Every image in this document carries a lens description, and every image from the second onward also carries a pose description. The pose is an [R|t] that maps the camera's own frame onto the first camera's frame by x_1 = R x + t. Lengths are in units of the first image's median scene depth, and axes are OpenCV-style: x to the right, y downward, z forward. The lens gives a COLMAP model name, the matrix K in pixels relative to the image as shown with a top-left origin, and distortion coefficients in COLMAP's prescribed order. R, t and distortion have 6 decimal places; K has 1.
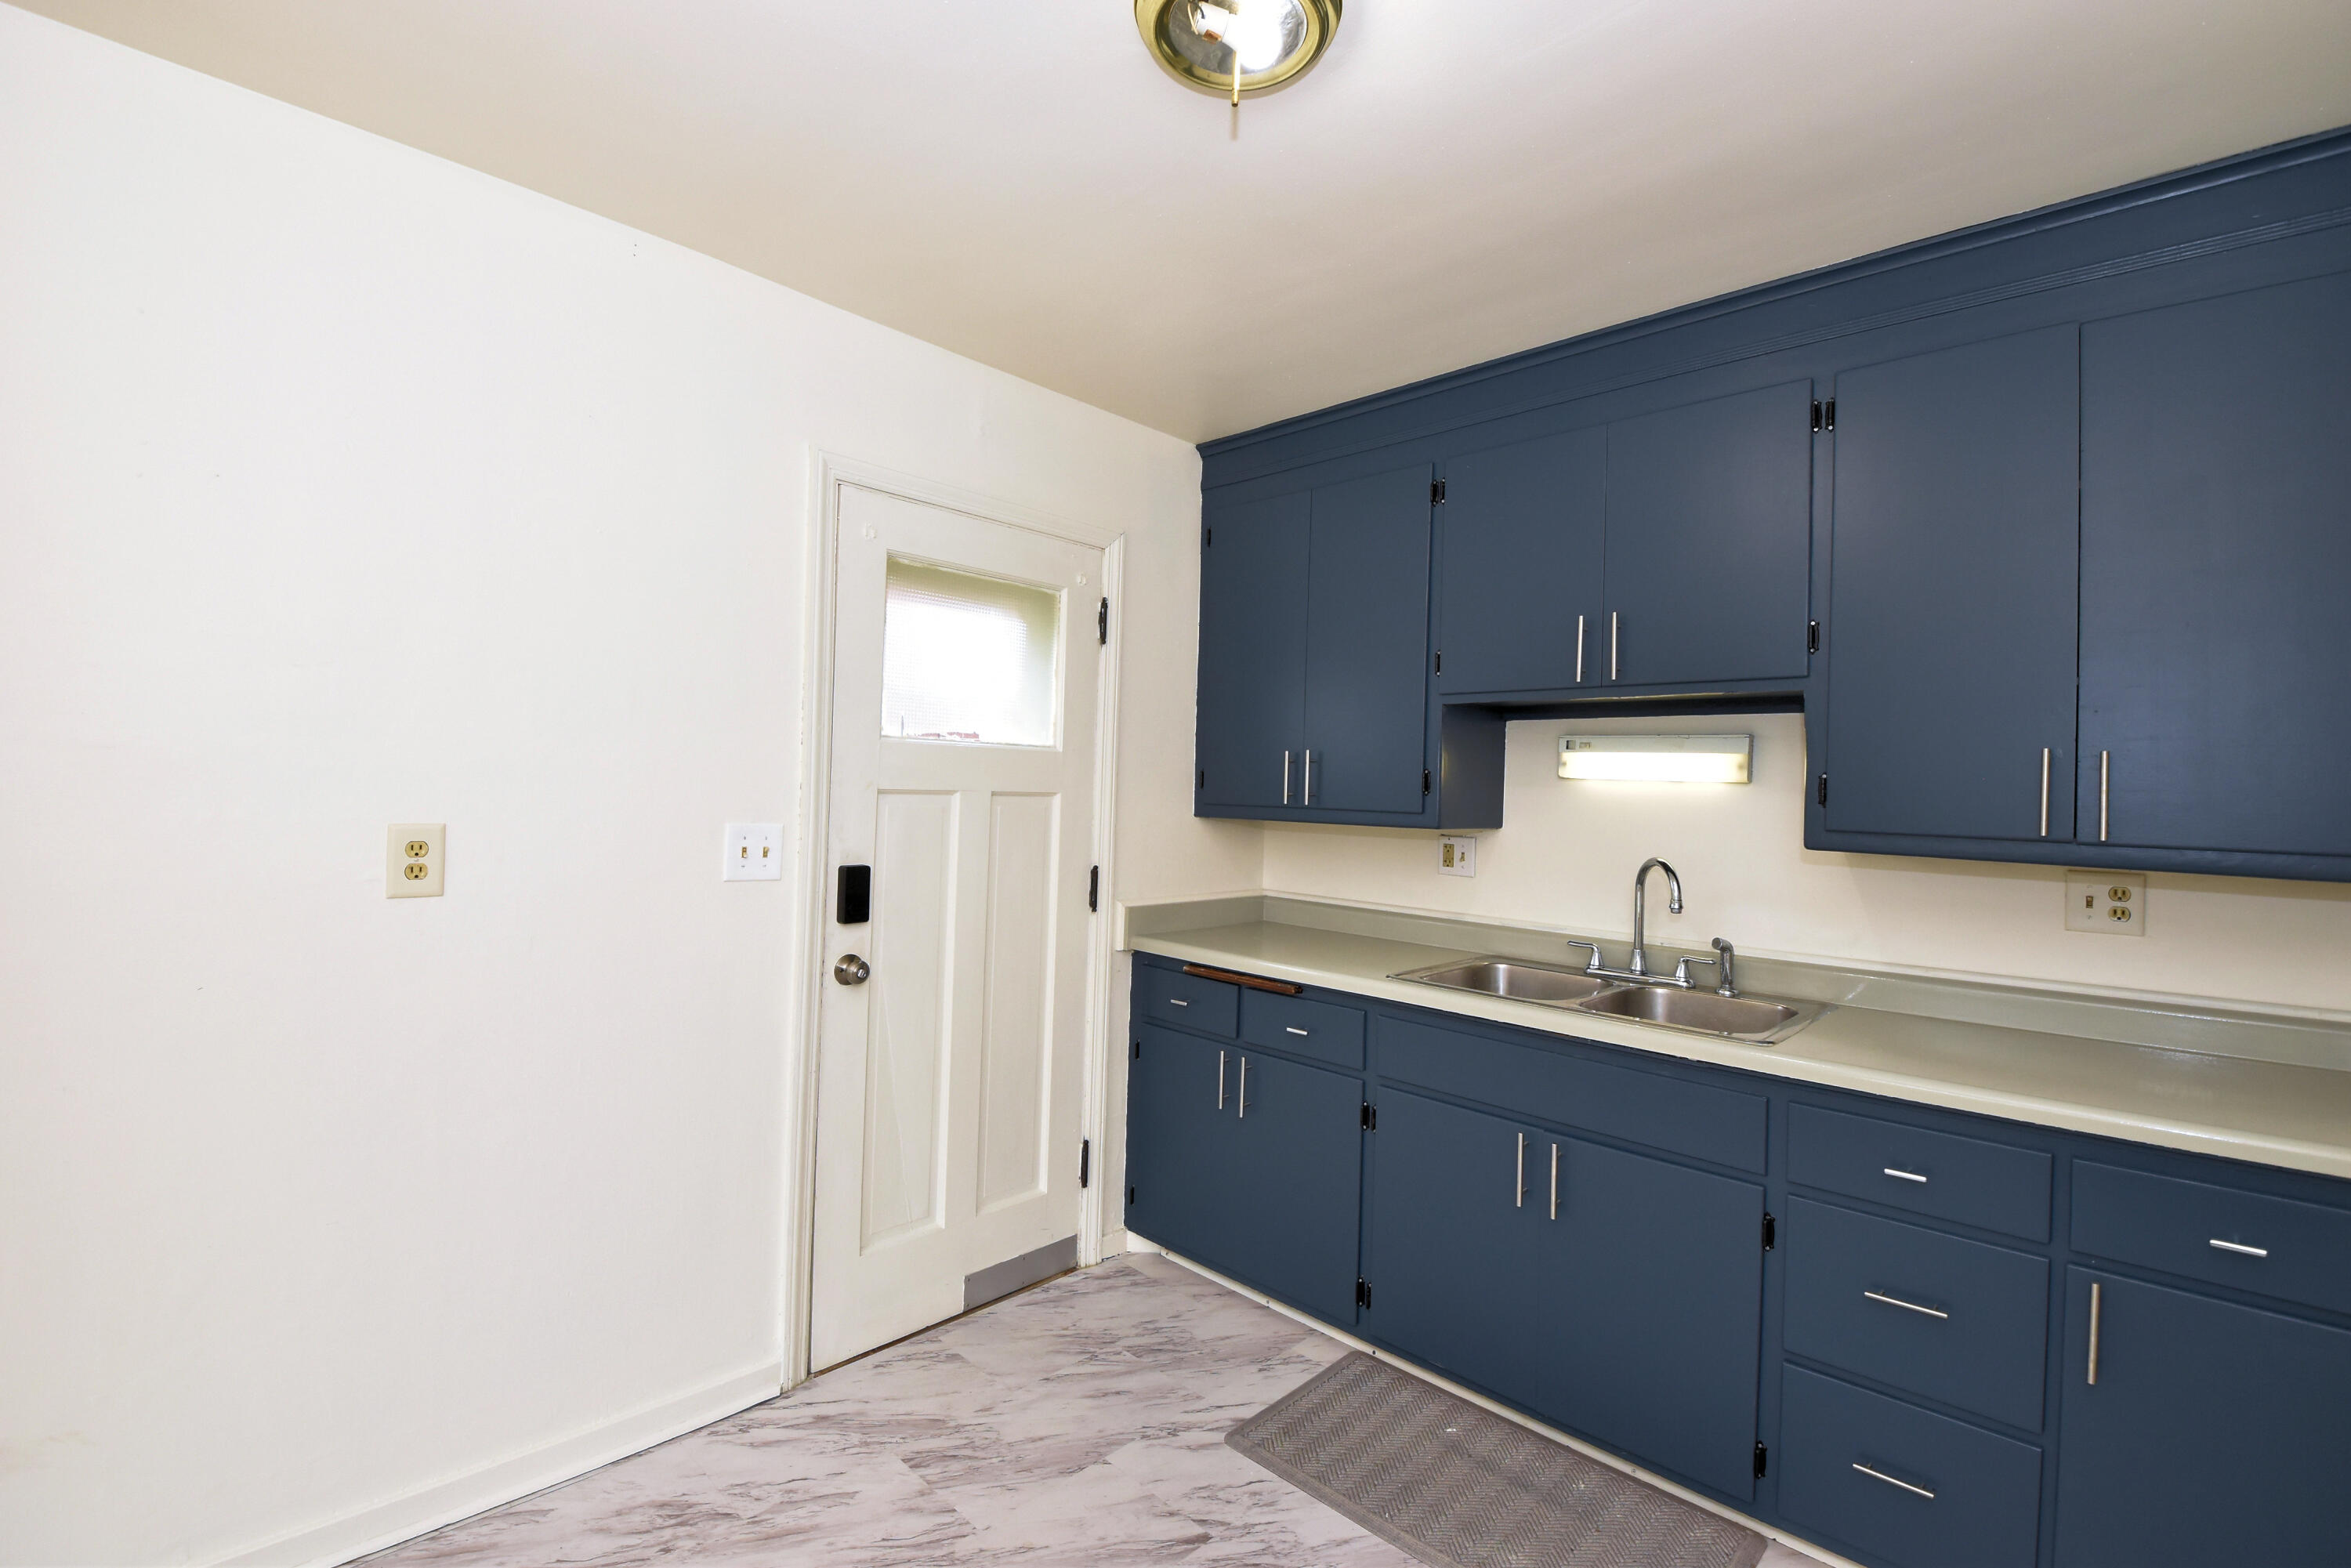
lens RADIAL K [[1041.5, 0, 1175.5], [0, 1041.5, 784.0], [0, 0, 1]] dist [0.029318, -0.033956]
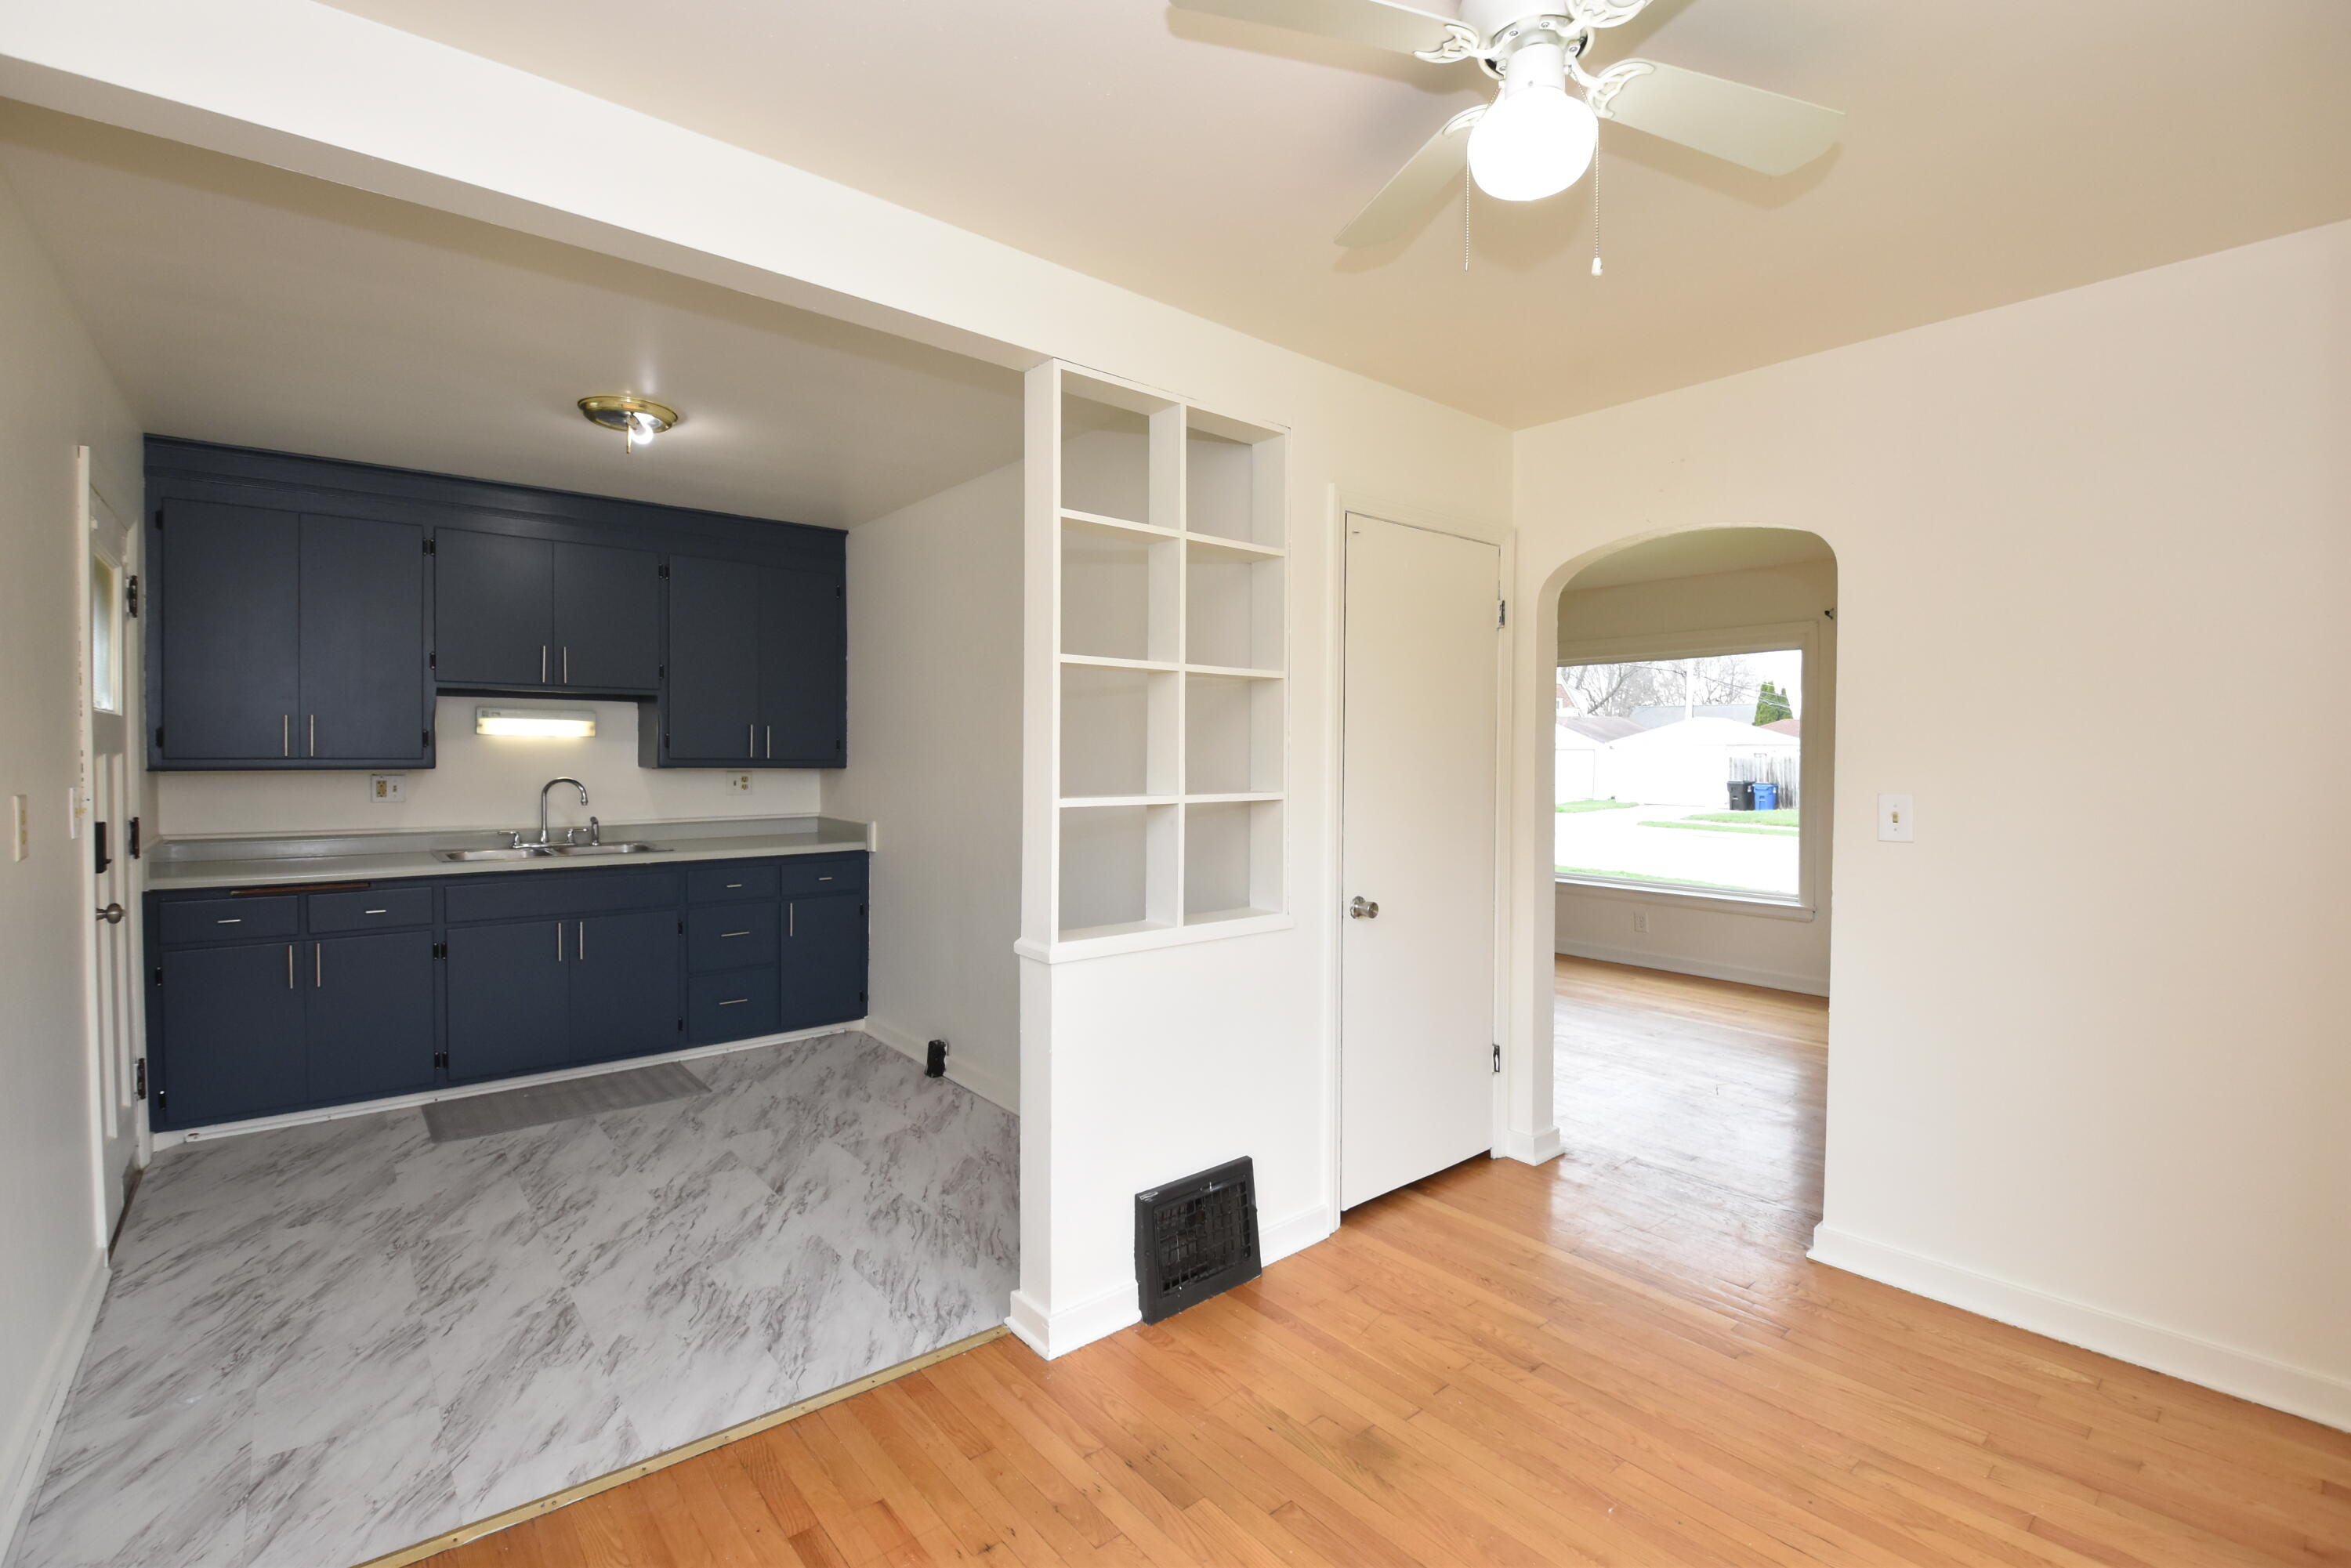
lens RADIAL K [[1041.5, 0, 1175.5], [0, 1041.5, 784.0], [0, 0, 1]] dist [0.029318, -0.033956]
pose [[0.115733, -0.067511, 0.990983, -1.283354], [-0.012578, 0.997508, 0.069424, -0.063153], [-0.993201, -0.020499, 0.114596, -0.303466]]
